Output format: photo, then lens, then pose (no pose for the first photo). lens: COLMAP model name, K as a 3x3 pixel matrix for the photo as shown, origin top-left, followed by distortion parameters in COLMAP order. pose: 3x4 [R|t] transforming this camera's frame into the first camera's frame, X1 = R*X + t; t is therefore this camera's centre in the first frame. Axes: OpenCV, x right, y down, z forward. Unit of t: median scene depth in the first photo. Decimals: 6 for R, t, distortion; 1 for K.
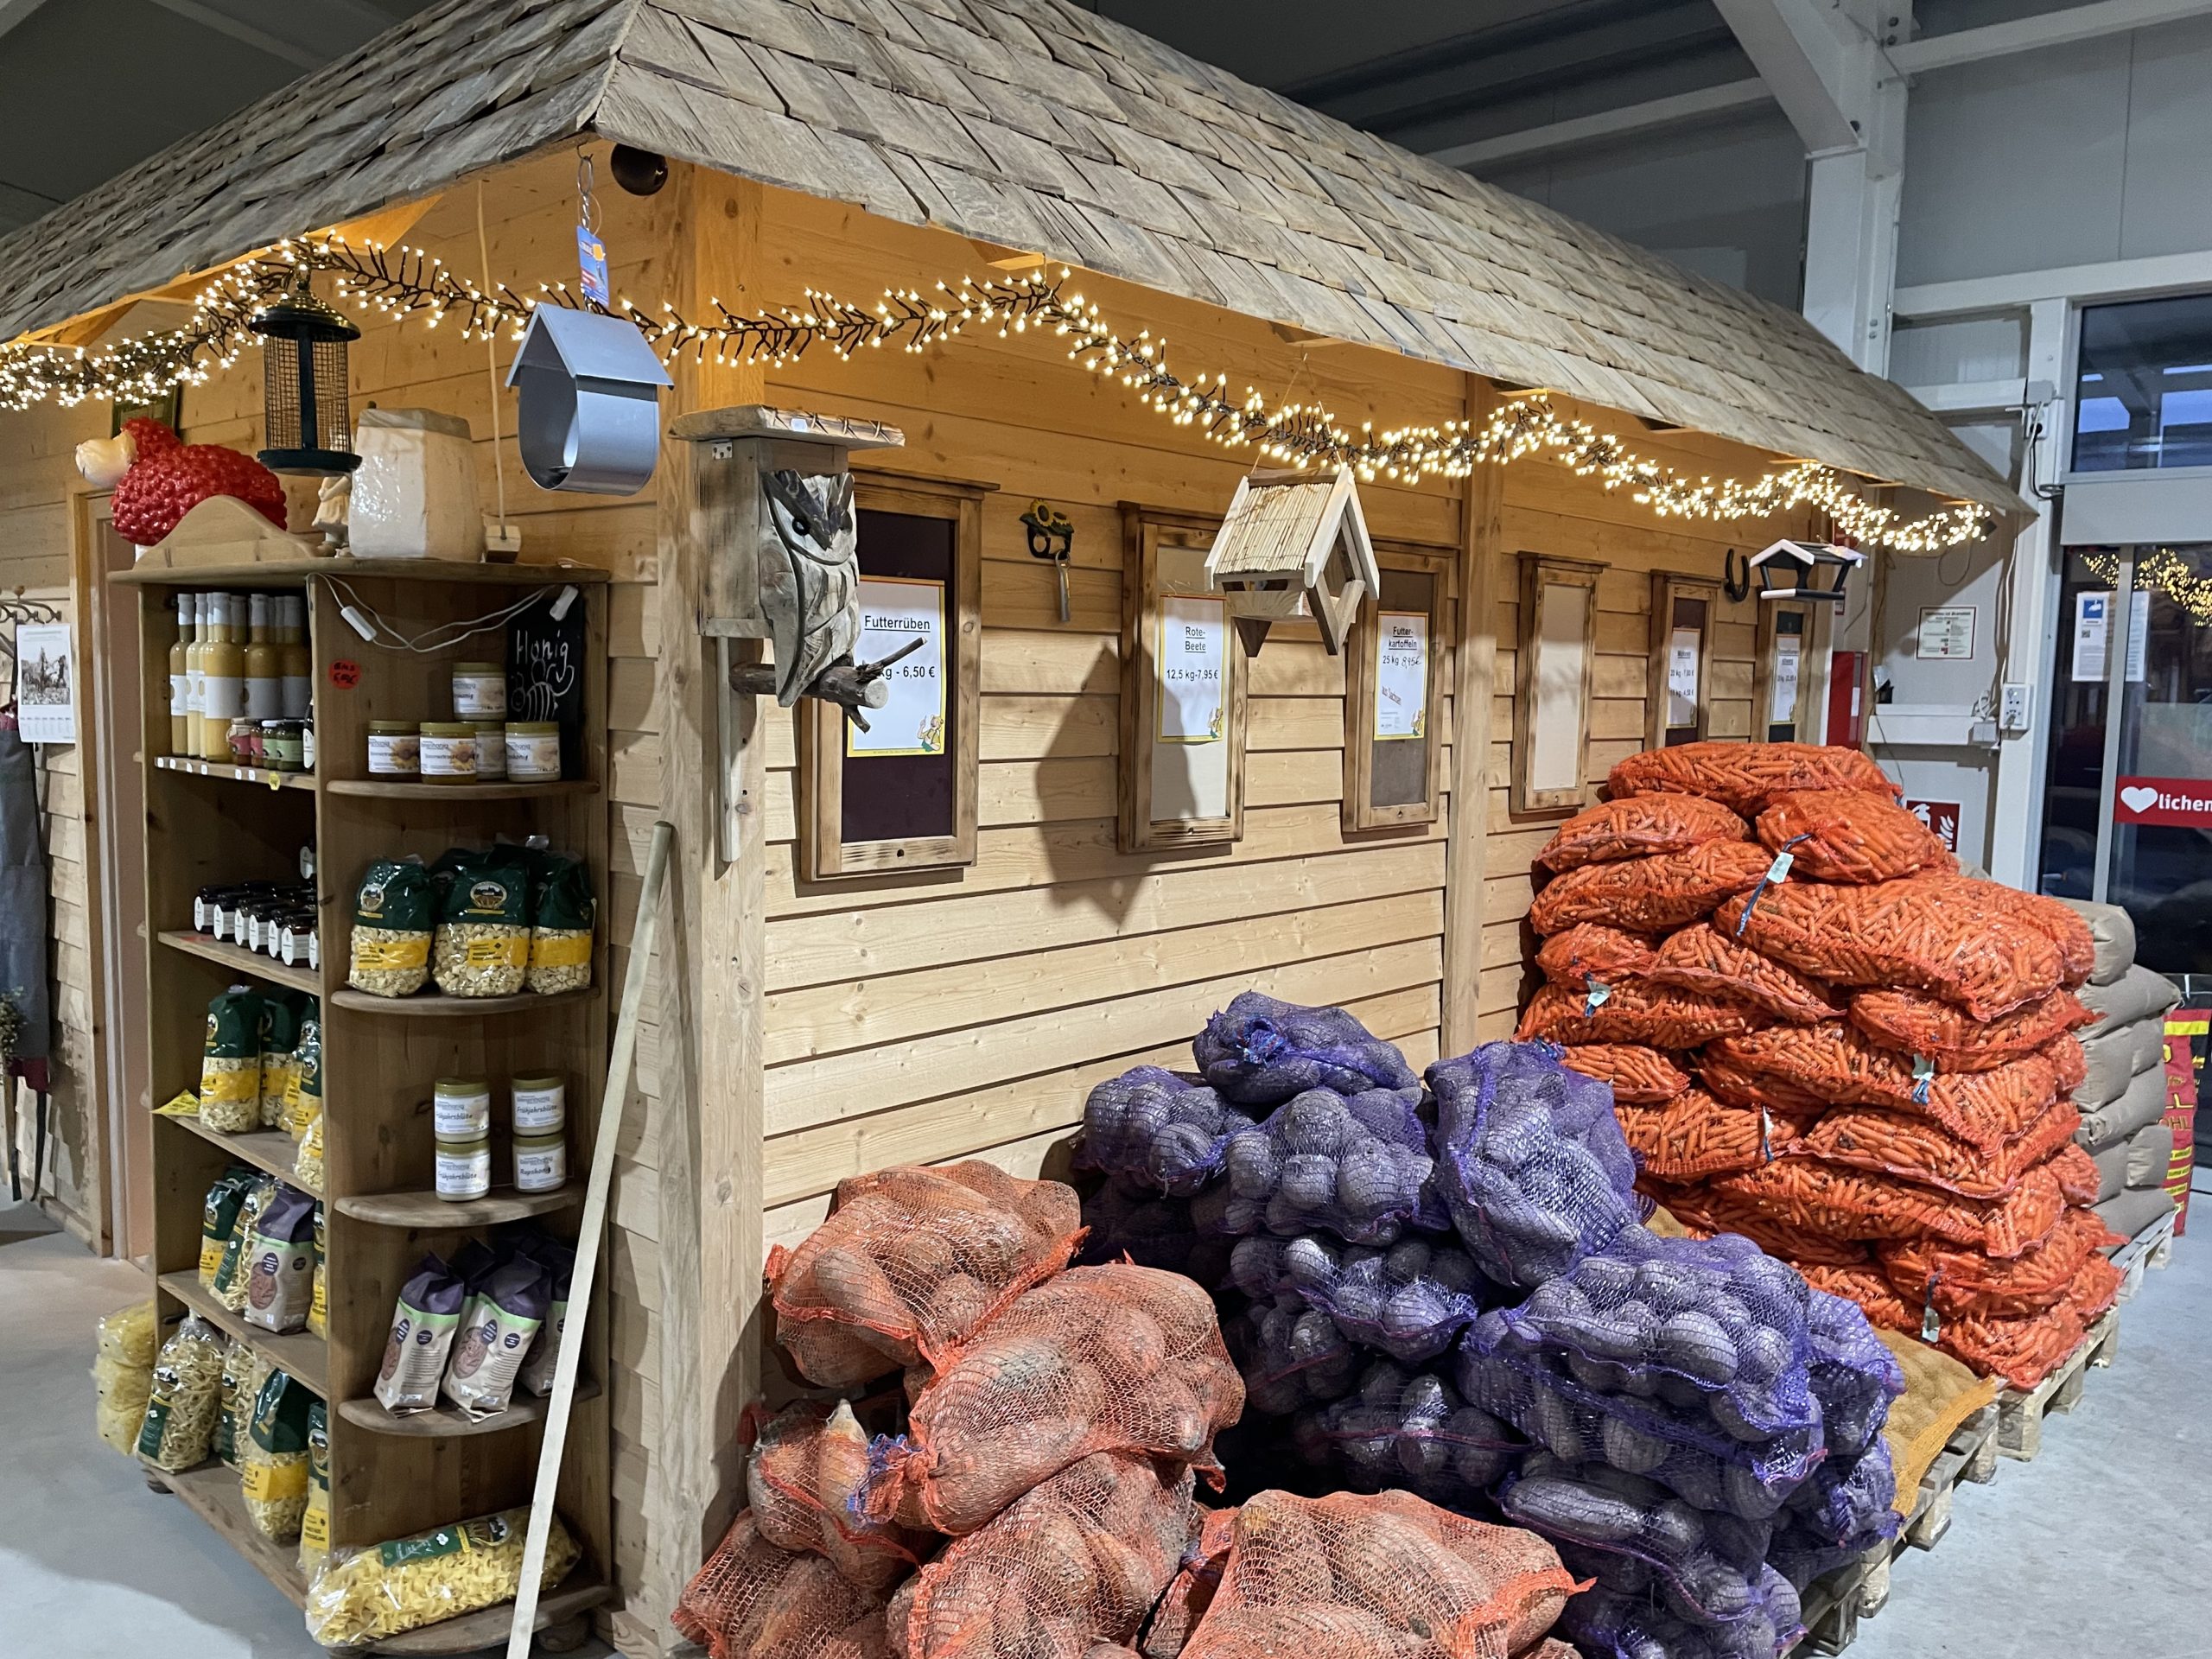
lens RADIAL K [[1676.7, 0, 1107.7], [0, 1676.7, 838.3], [0, 0, 1]] dist [0.028437, -0.002579]
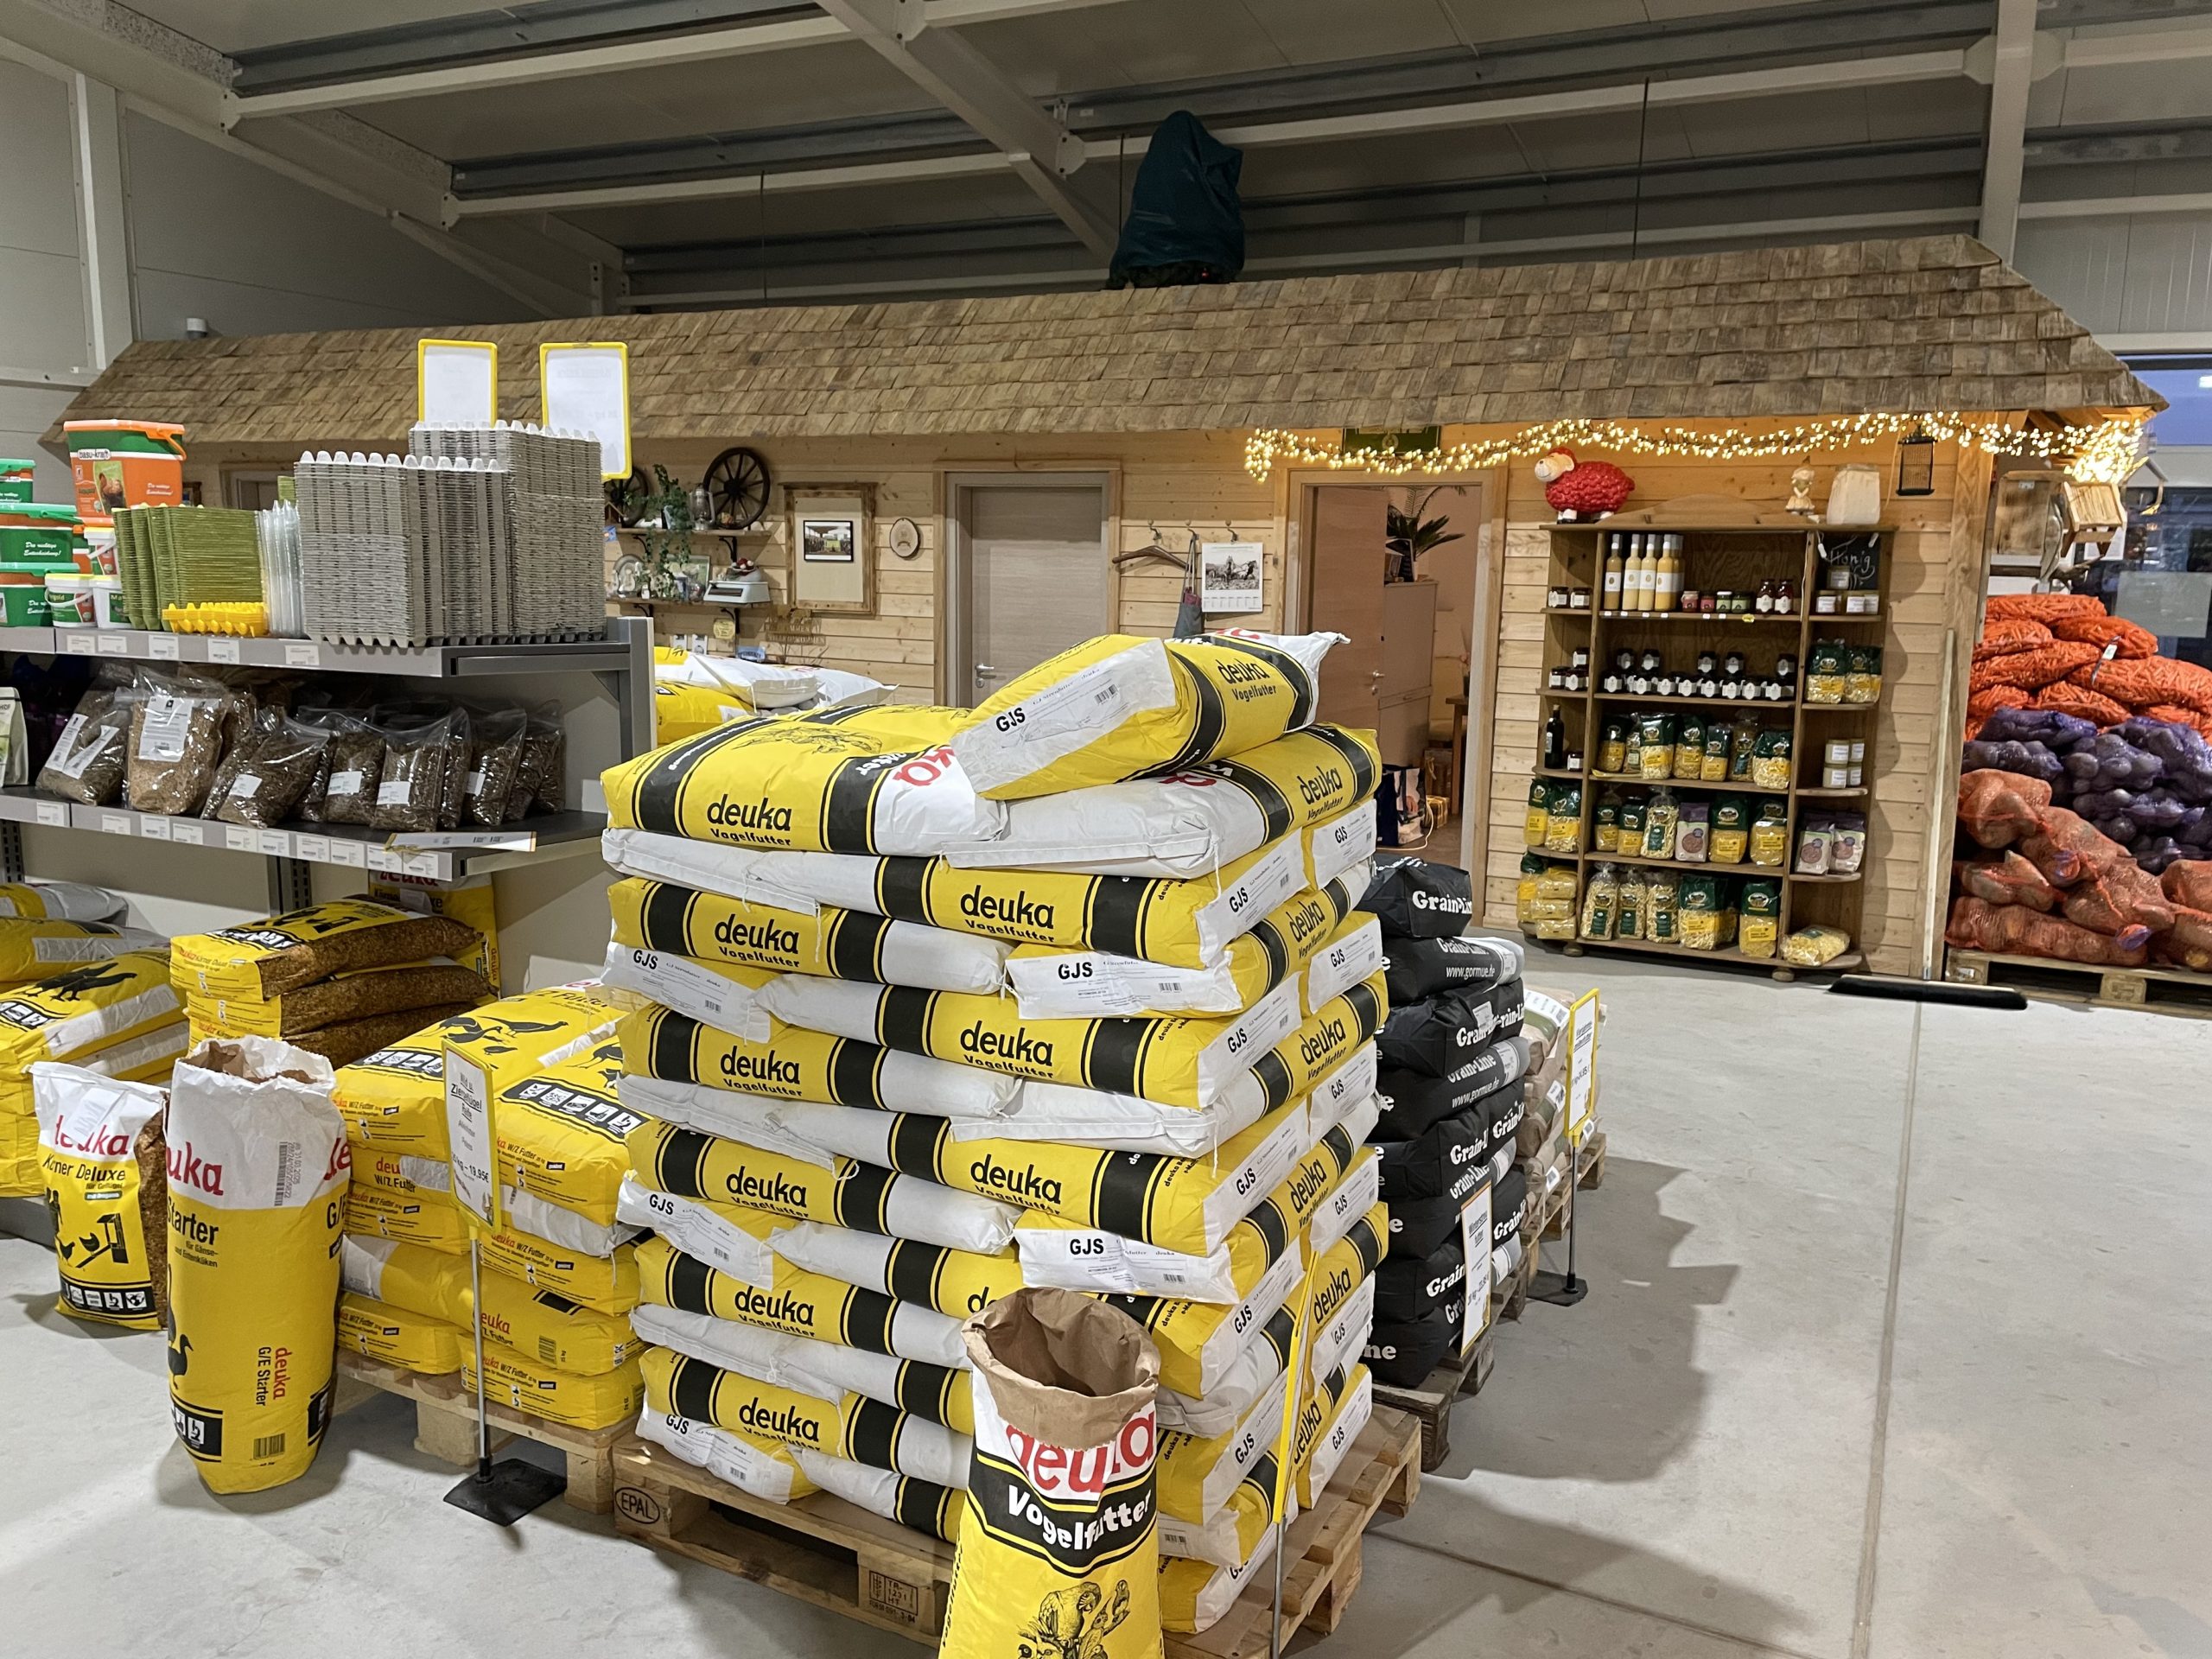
lens RADIAL K [[1676.7, 0, 1104.6], [0, 1676.7, 818.1], [0, 0, 1]] dist [0.028437, -0.002579]
pose [[0.960216, -0.051245, 0.274514, -1.500267], [0.033828, 0.997124, 0.067811, 0.040846], [-0.277200, -0.055827, 0.959189, -0.755819]]
